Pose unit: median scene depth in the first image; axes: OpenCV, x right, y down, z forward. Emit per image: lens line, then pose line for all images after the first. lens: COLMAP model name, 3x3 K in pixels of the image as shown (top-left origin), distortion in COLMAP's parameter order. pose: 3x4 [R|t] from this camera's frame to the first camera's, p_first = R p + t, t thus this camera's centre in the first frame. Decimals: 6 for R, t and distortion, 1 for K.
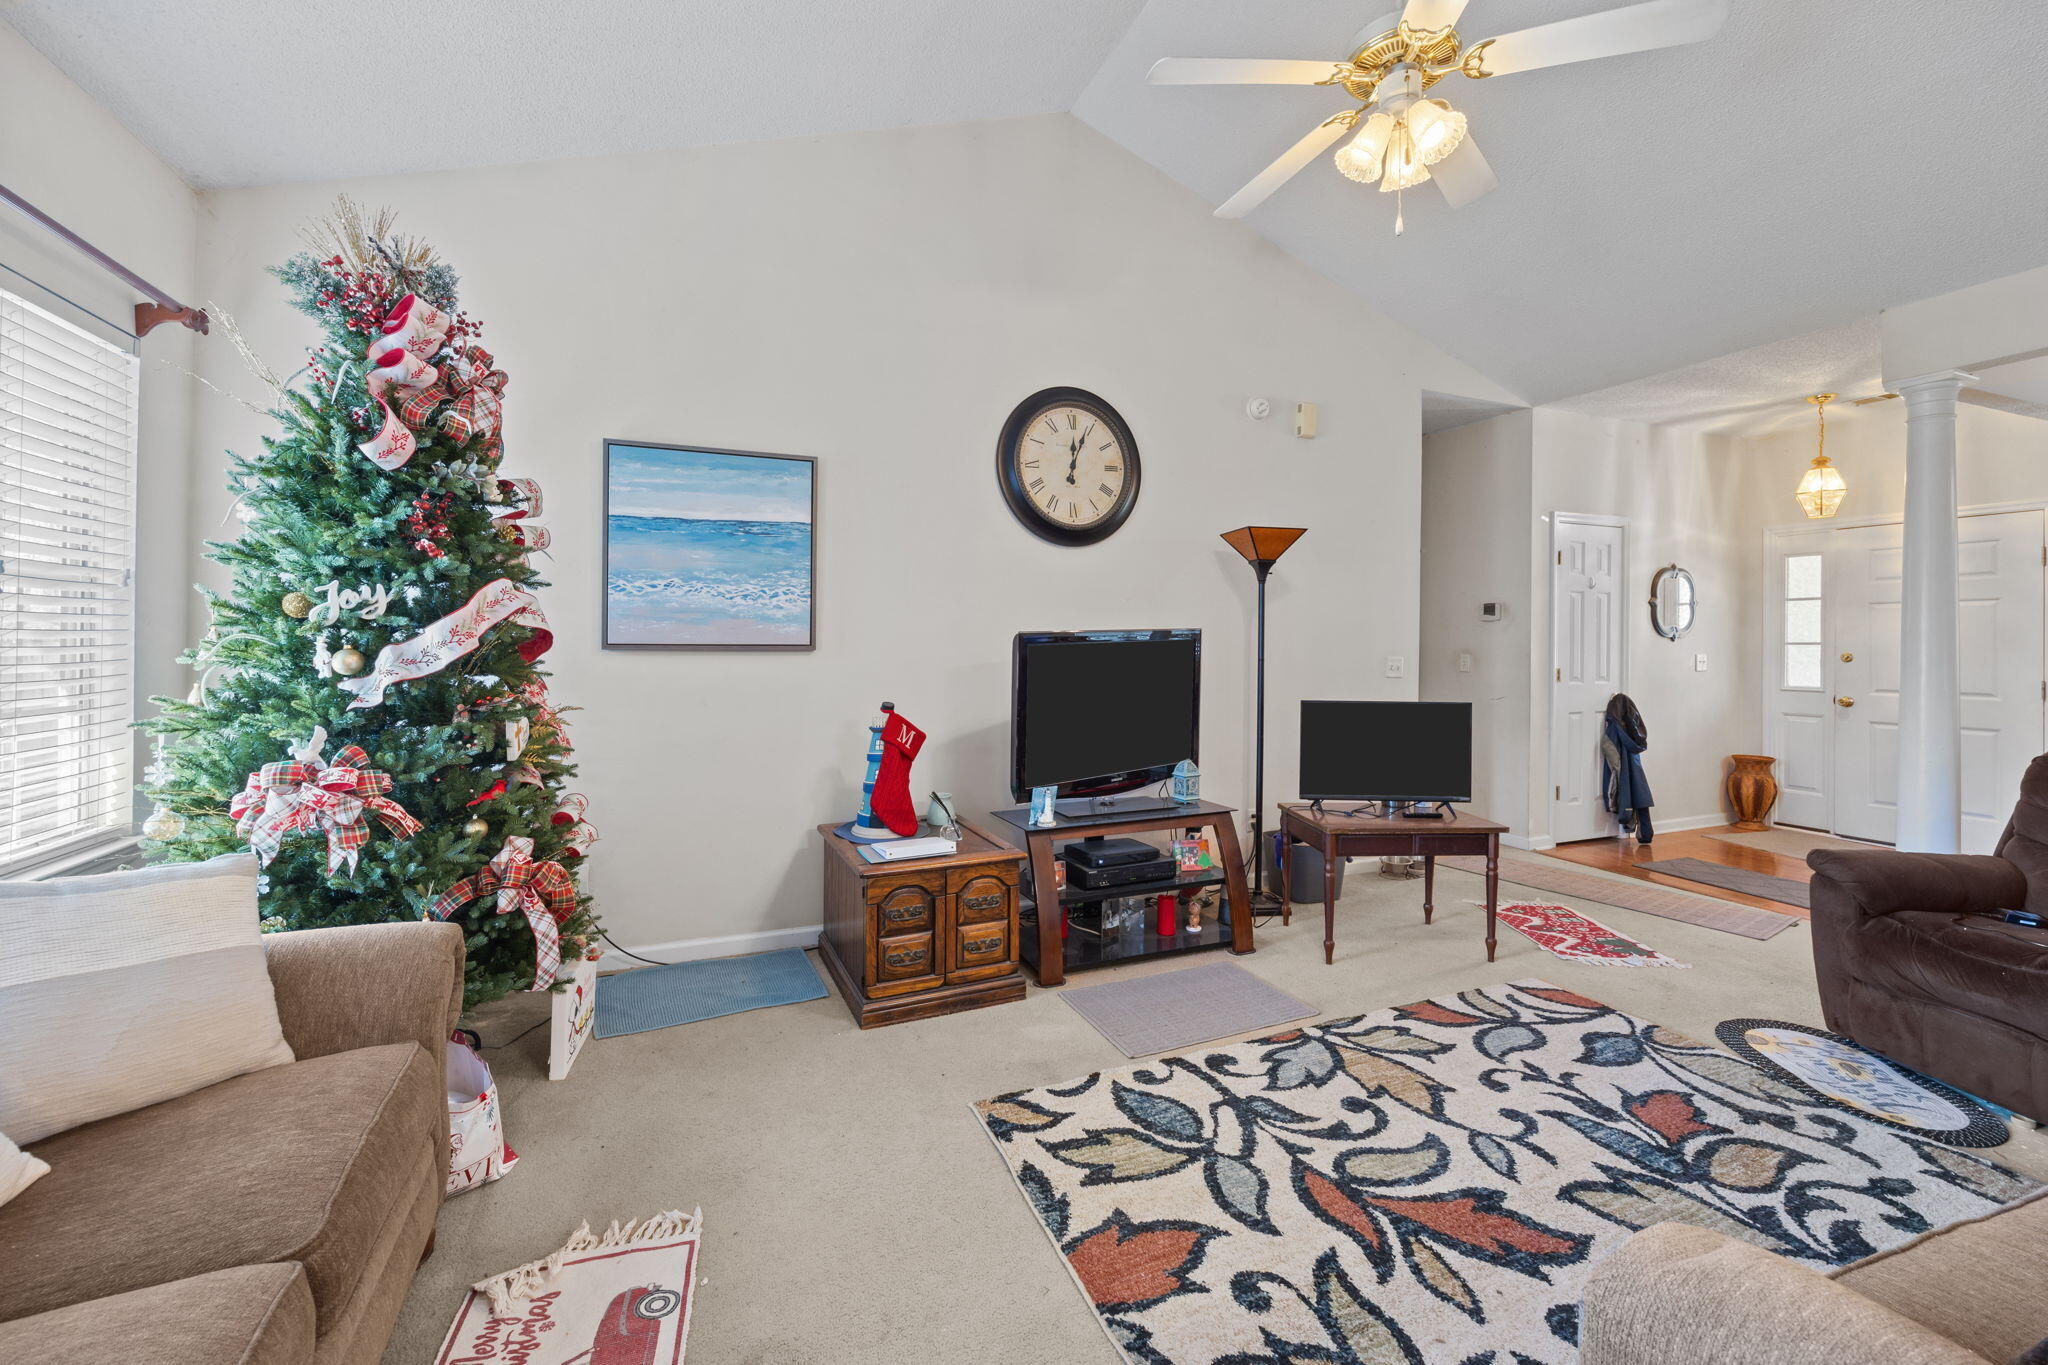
lens RADIAL K [[826.3, 0, 1024.0], [0, 826.3, 682.5], [0, 0, 1]] dist [-0.001474, -0.000550]
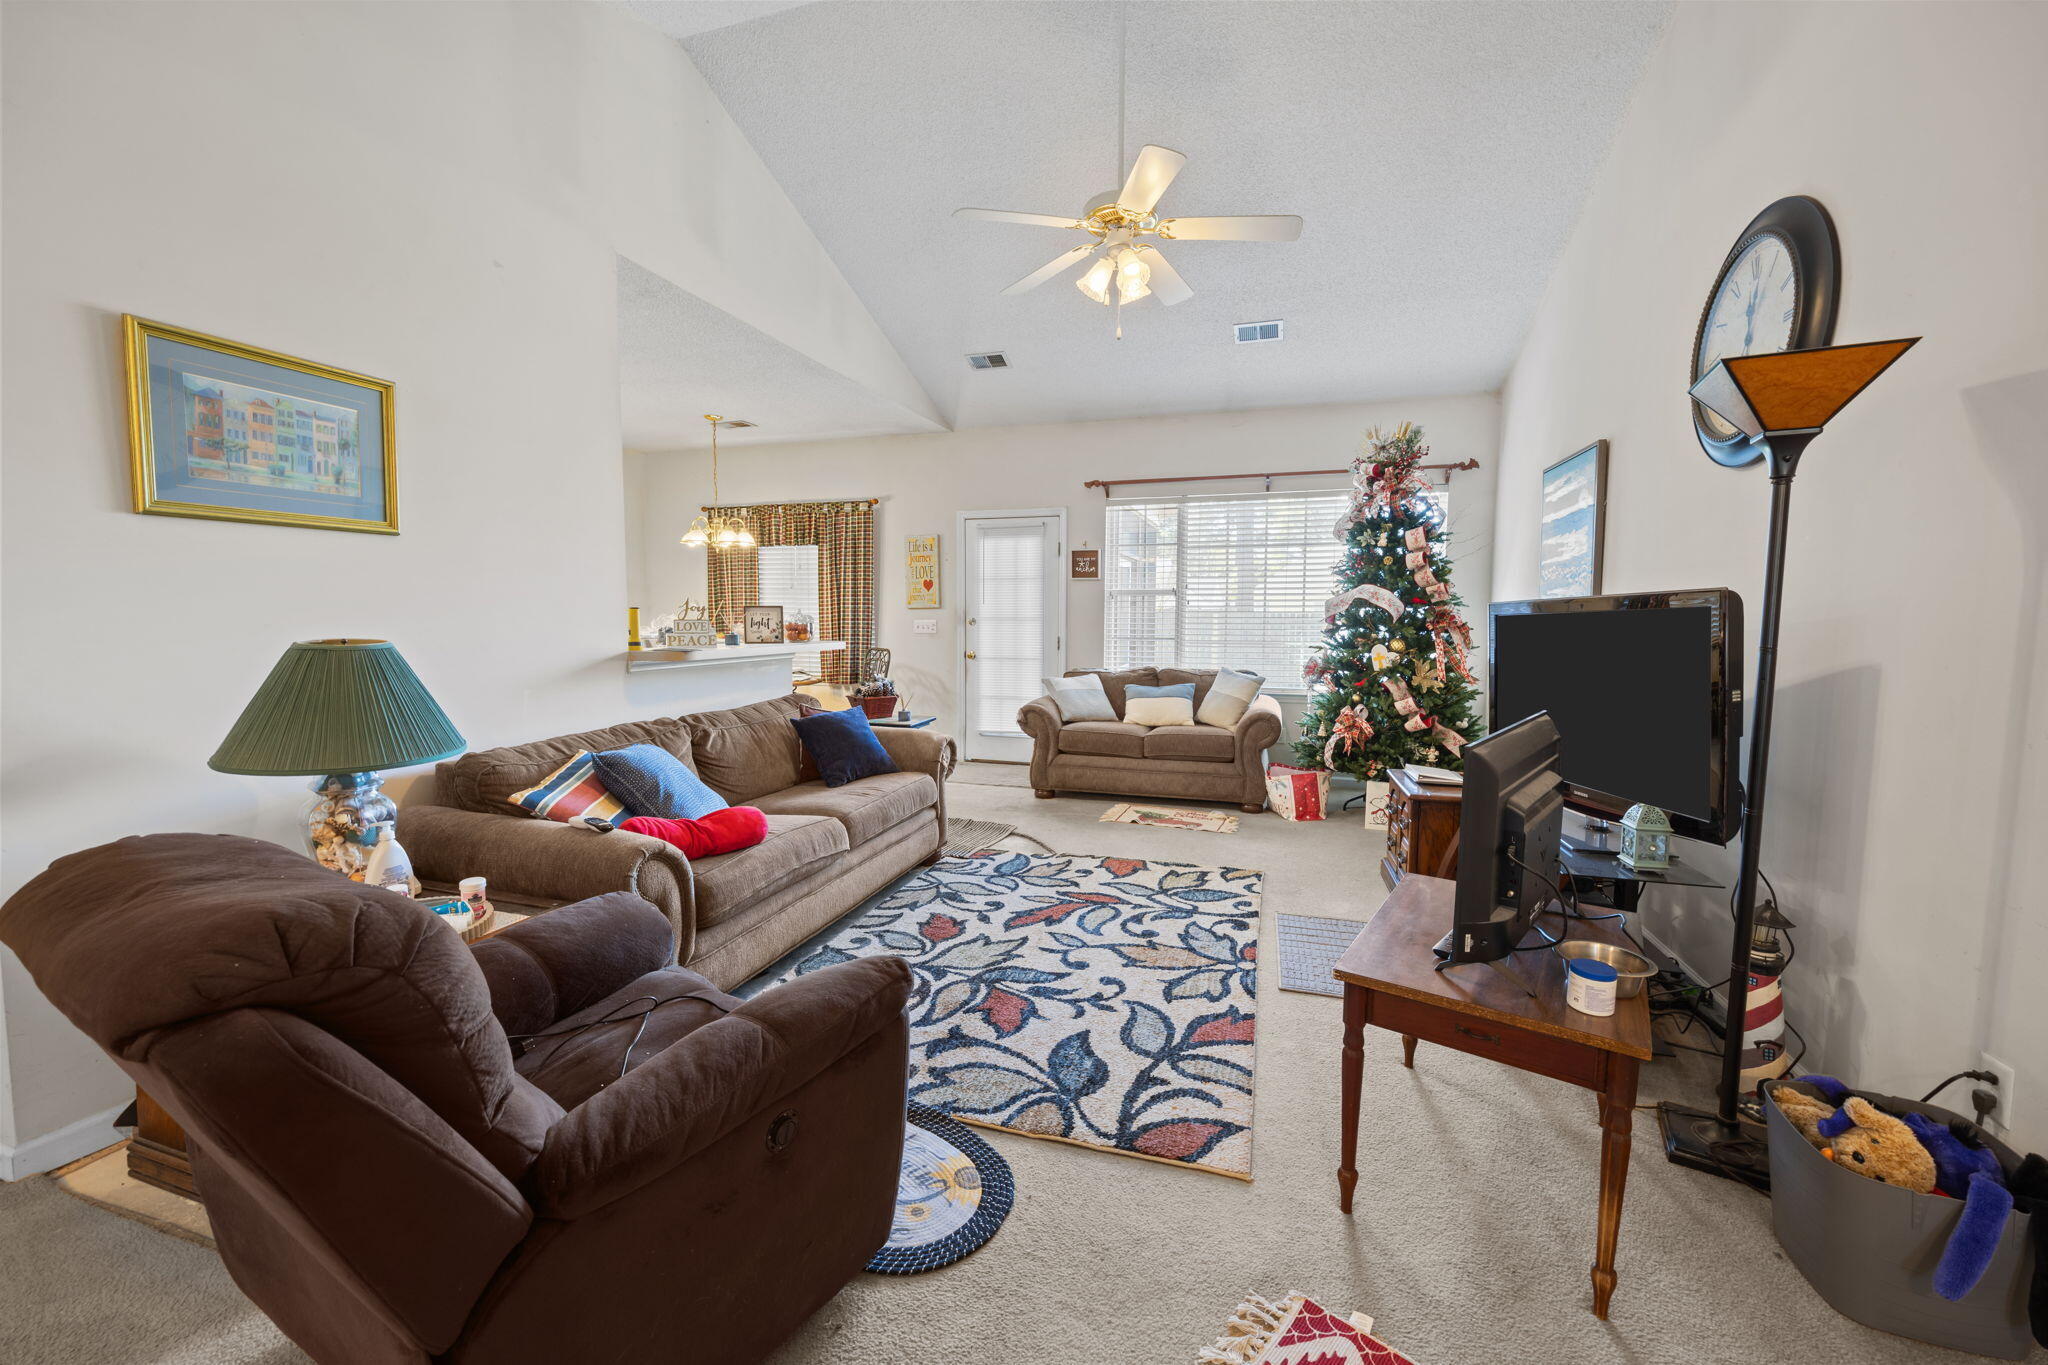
lens RADIAL K [[826.3, 0, 1024.0], [0, 826.3, 682.5], [0, 0, 1]] dist [-0.001474, -0.000550]
pose [[-0.644904, 0.058311, -0.762036, 1.643186], [-0.040276, 0.993107, 0.110077, -0.077556], [0.763201, 0.101681, -0.638110, 1.733717]]
